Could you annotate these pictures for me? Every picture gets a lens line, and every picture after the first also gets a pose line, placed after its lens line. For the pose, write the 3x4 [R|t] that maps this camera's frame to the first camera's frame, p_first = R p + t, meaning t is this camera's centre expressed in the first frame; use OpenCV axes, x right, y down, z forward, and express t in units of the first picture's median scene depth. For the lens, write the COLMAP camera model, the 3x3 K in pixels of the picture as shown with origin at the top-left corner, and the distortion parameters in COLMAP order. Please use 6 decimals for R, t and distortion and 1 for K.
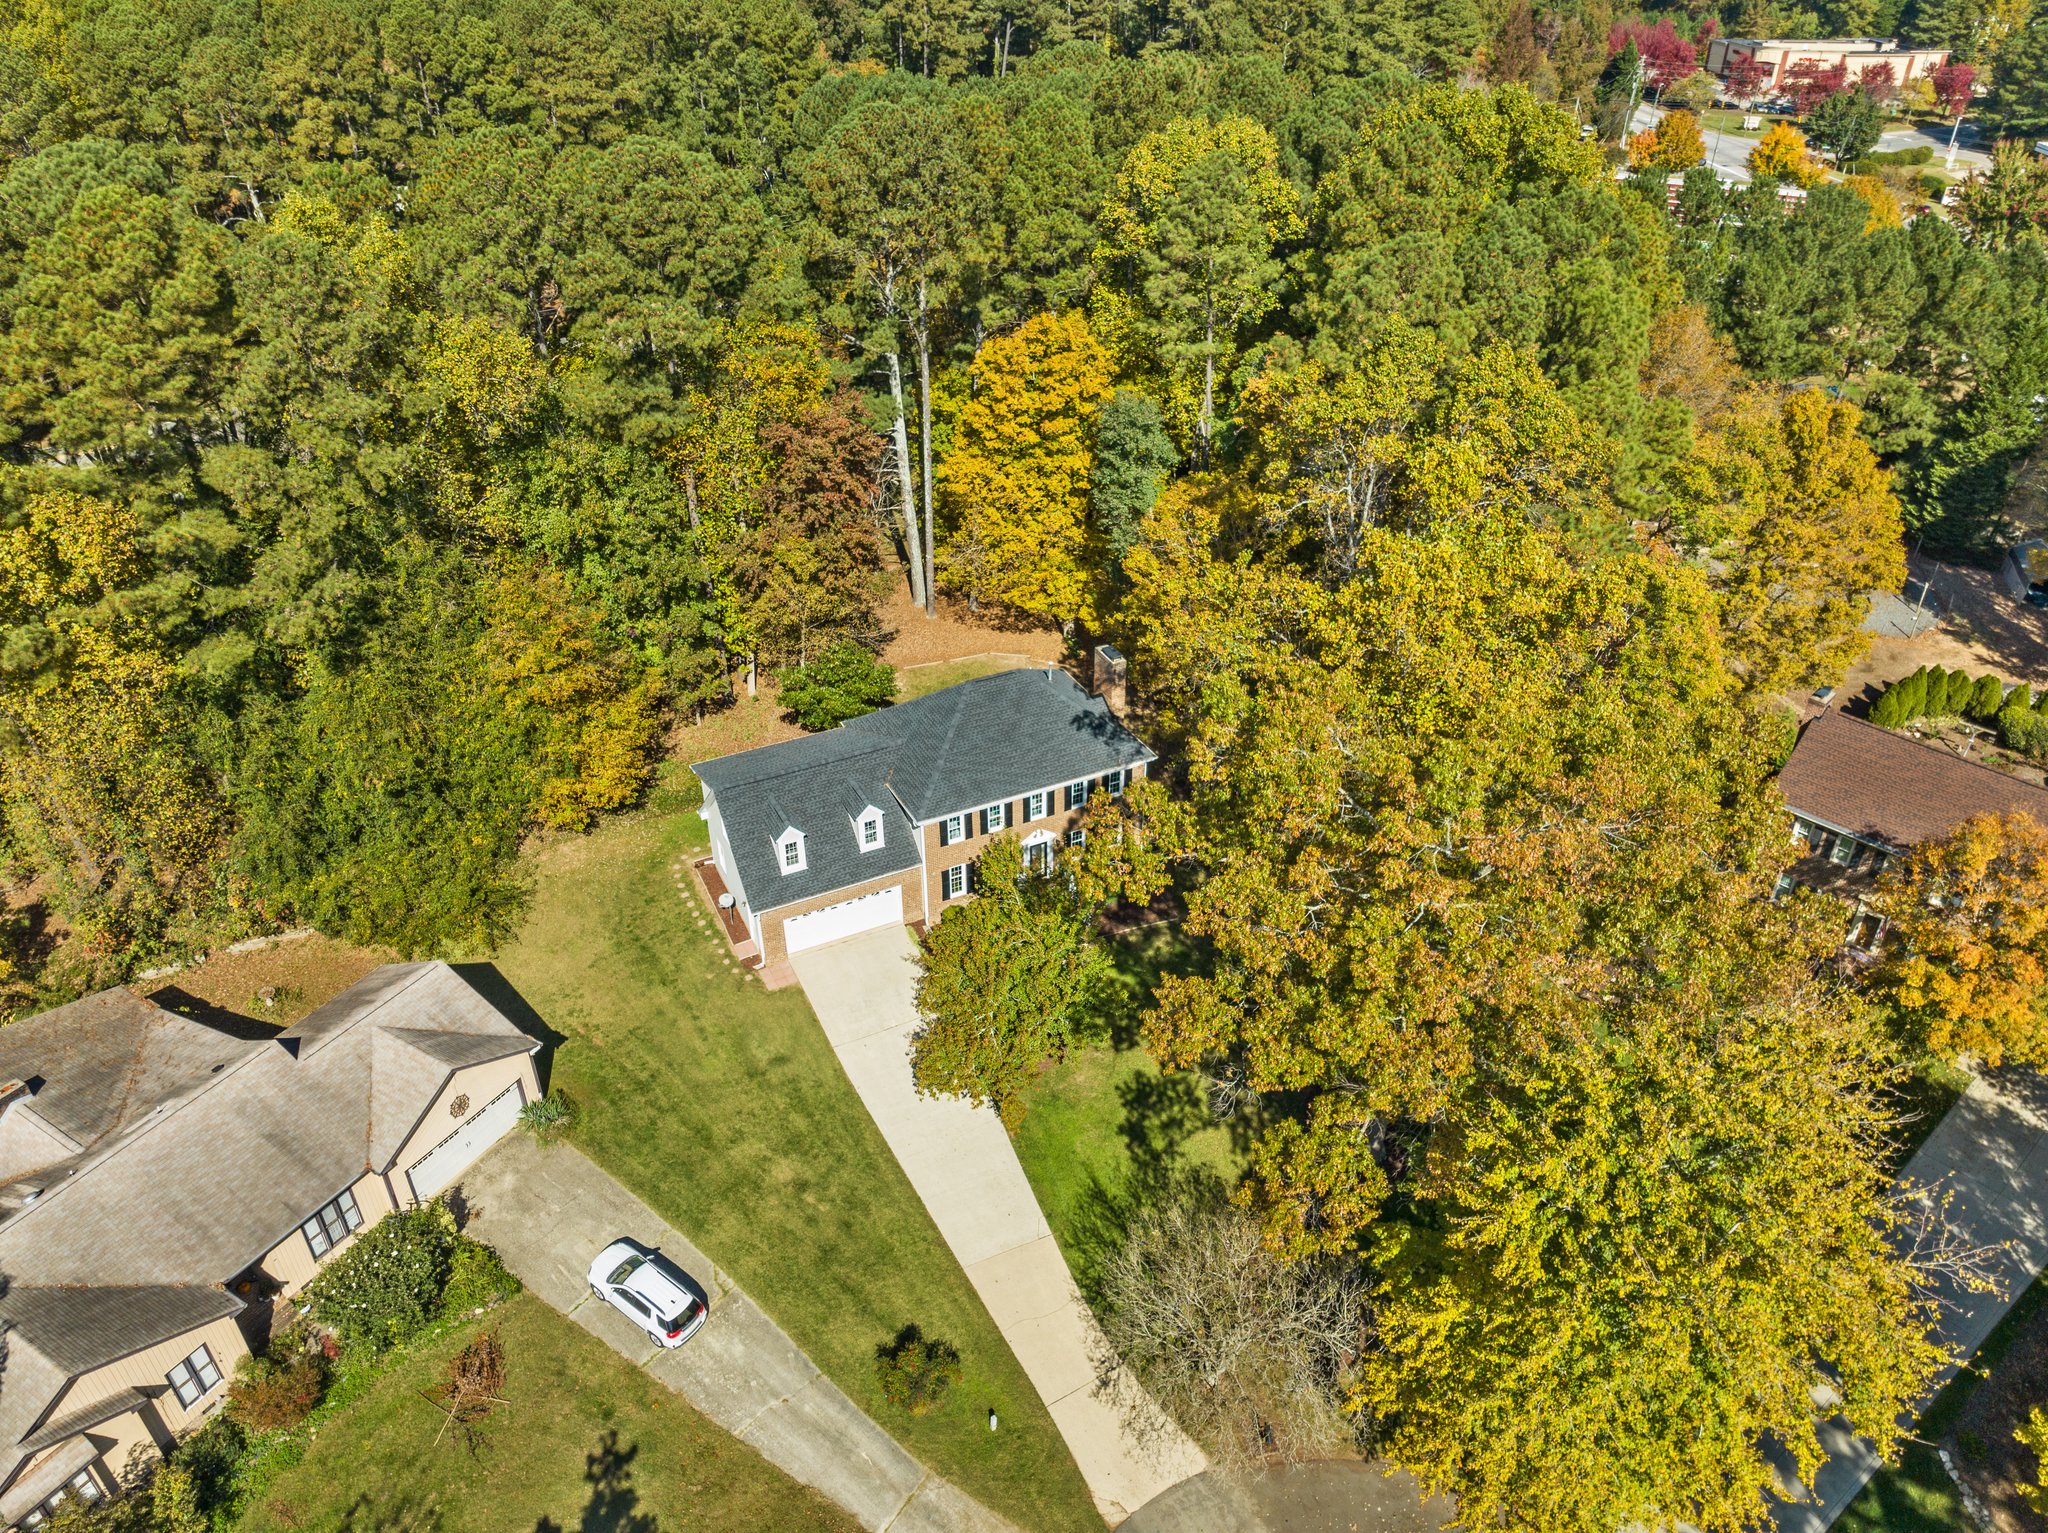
lens RADIAL K [[1460.1, 0, 1024.0], [0, 1460.1, 766.5], [0, 0, 1]] dist [-0.026348, 0.002447]
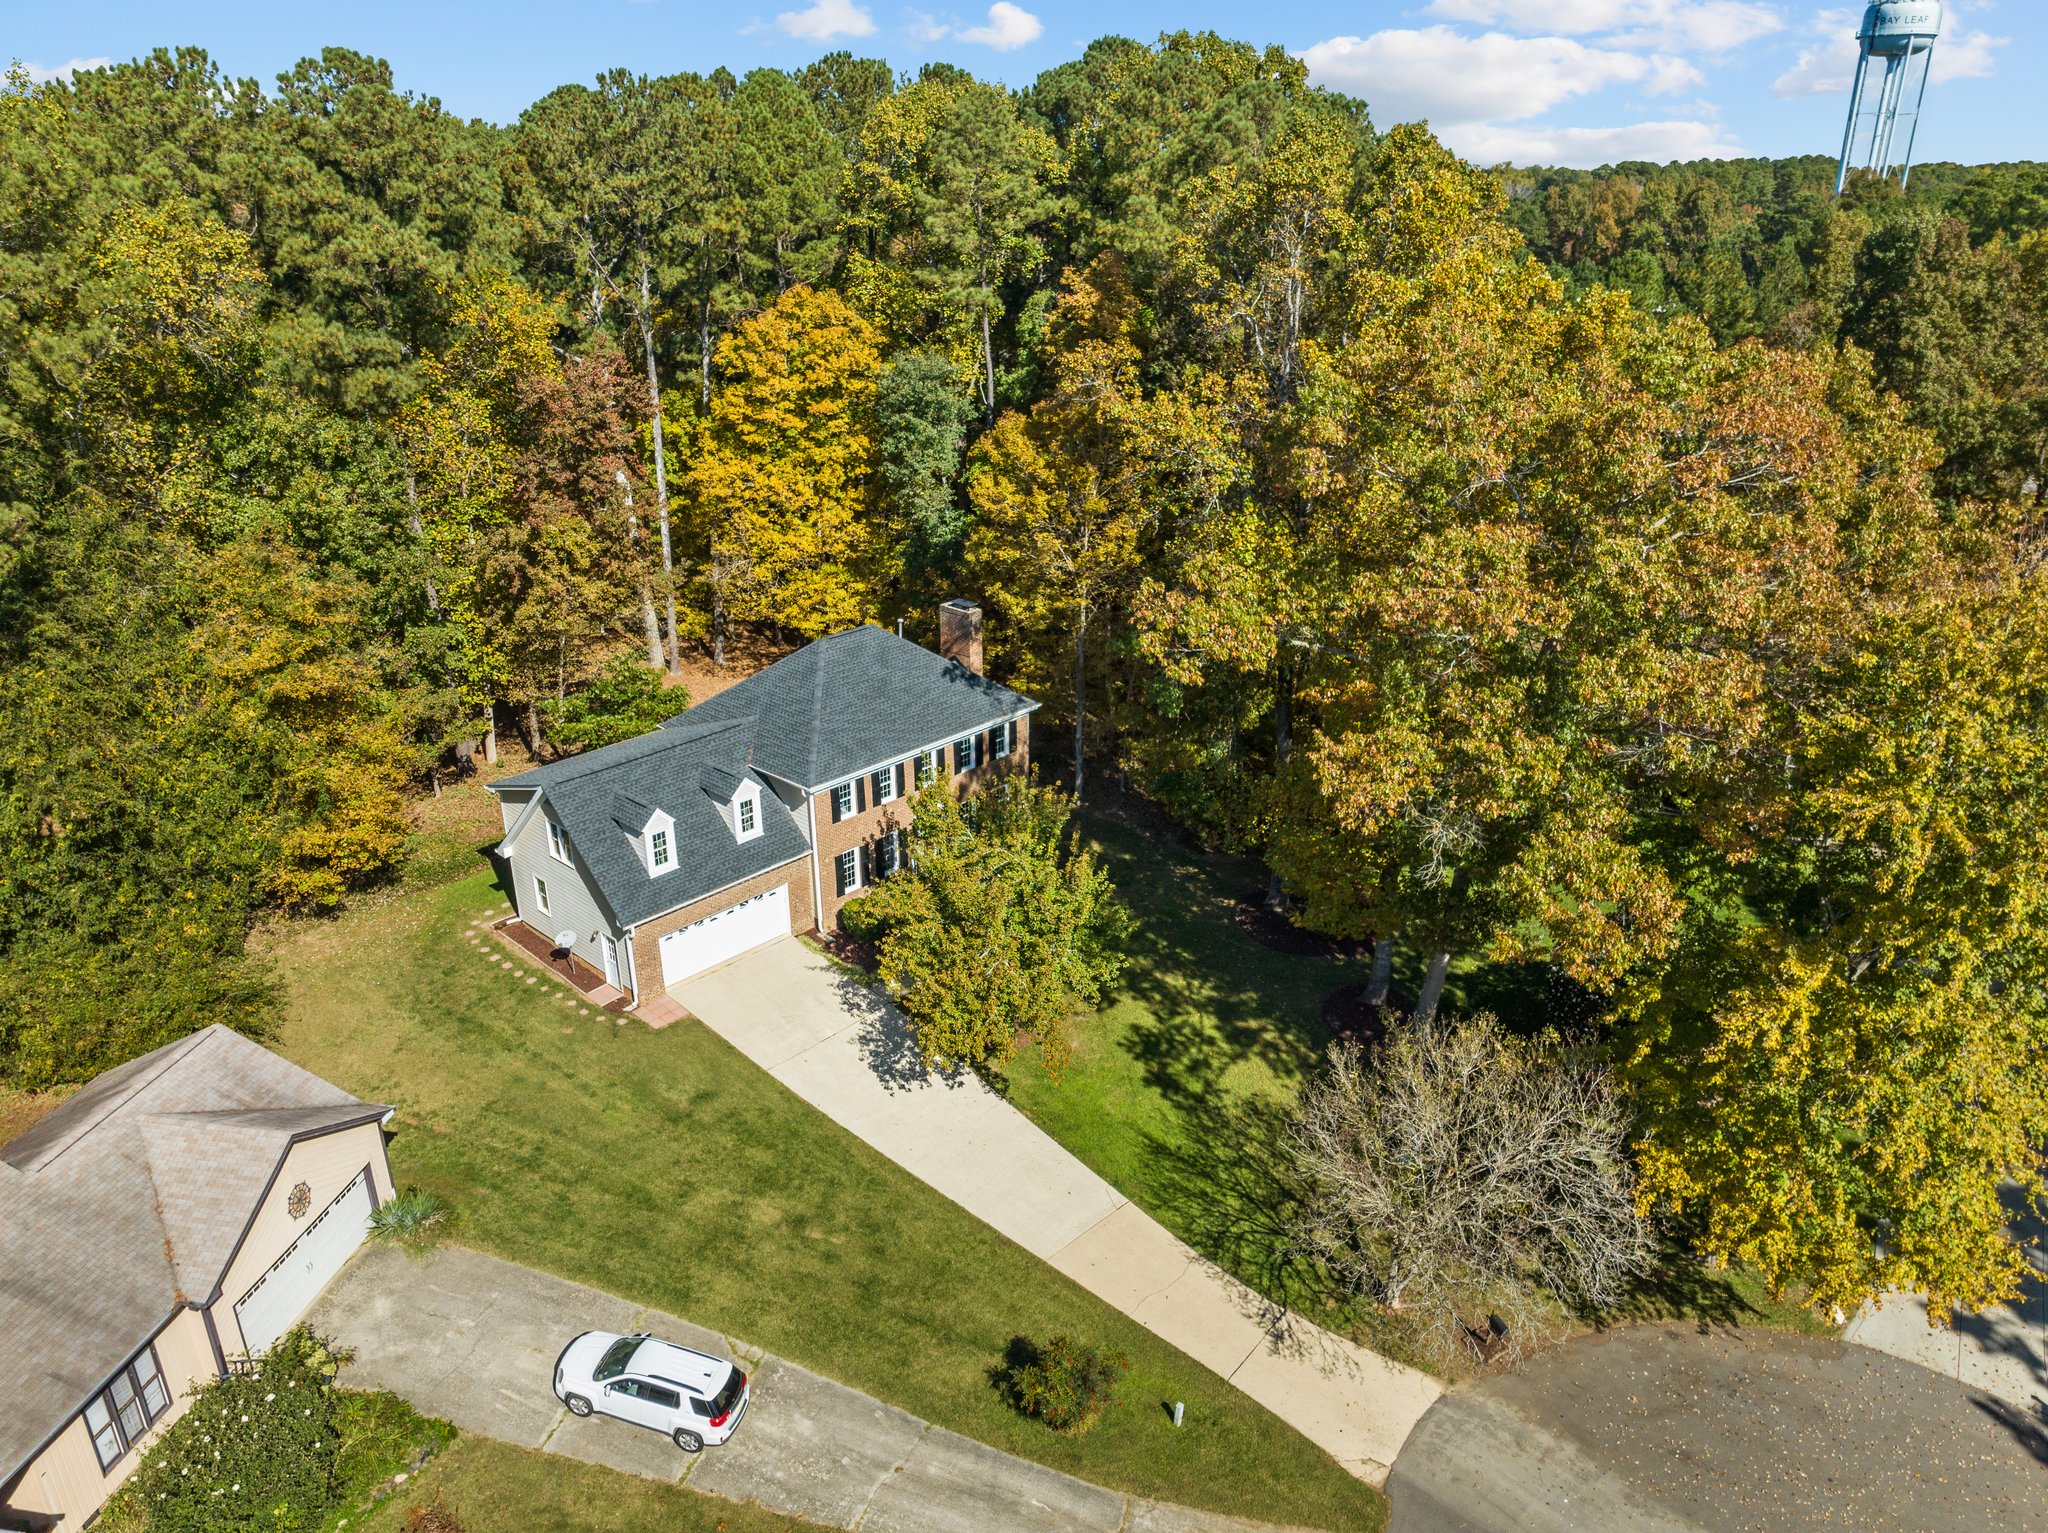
lens RADIAL K [[1460.1, 0, 1024.0], [0, 1460.1, 766.5], [0, 0, 1]] dist [-0.026348, 0.002447]
pose [[0.936527, -0.135198, 0.323479, -0.220173], [0.192633, 0.969337, -0.152570, 0.171913], [-0.292934, 0.205198, 0.933854, 0.194592]]
